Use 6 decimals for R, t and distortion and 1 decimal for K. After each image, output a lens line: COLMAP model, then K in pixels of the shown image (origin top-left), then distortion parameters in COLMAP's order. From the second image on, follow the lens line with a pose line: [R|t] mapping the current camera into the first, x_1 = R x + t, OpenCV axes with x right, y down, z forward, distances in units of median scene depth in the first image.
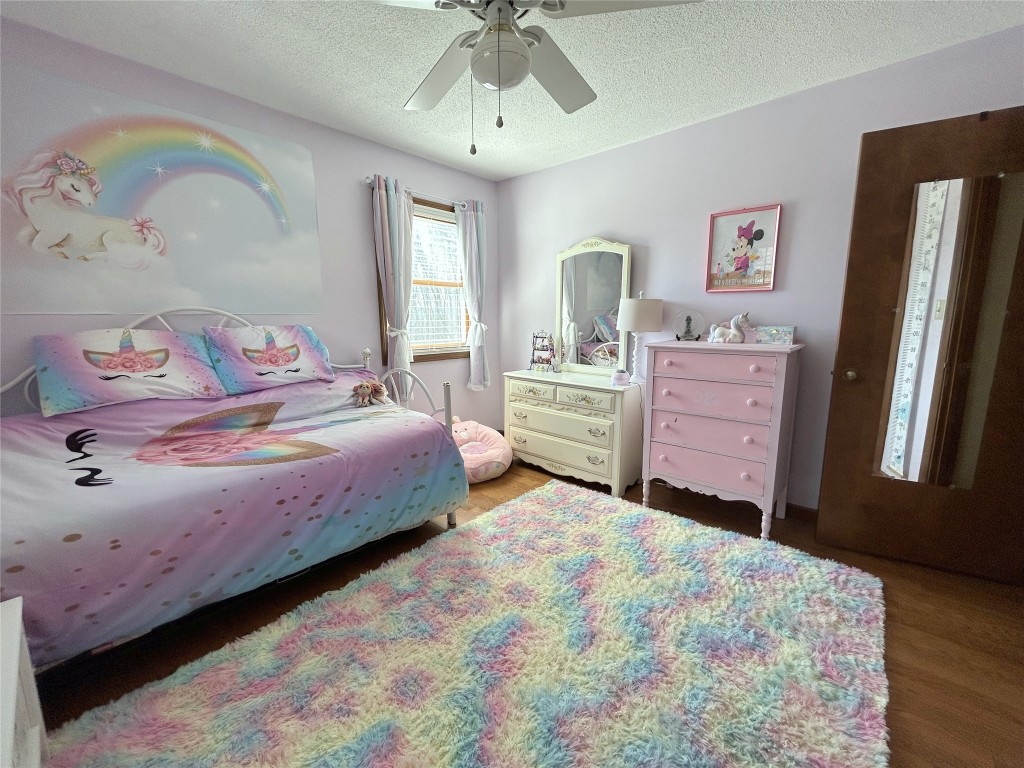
lens RADIAL K [[413.1, 0, 510.6], [0, 413.1, 381.7], [0, 0, 1]] dist [-0.001067, -0.000082]
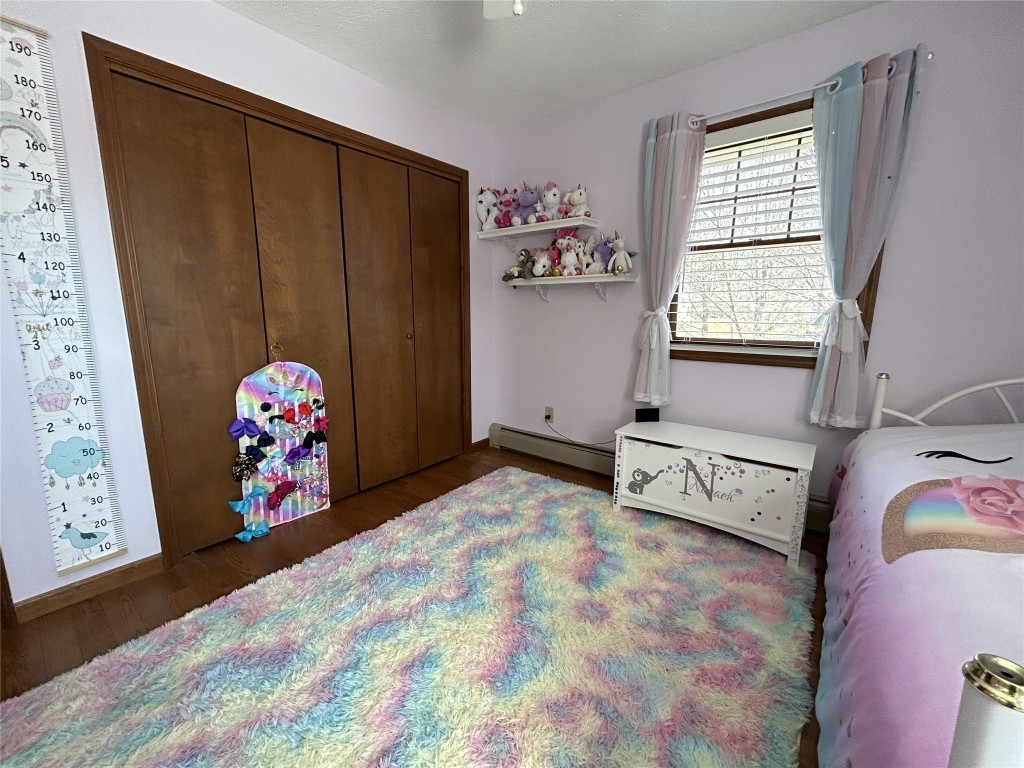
lens RADIAL K [[413.1, 0, 510.4], [0, 413.1, 382.2], [0, 0, 1]] dist [-0.001067, -0.000082]
pose [[-0.998207, 0.013210, -0.058383, 0.036057], [-0.007187, 0.941839, 0.335986, -0.216154], [0.059426, 0.335803, -0.940056, 1.667225]]
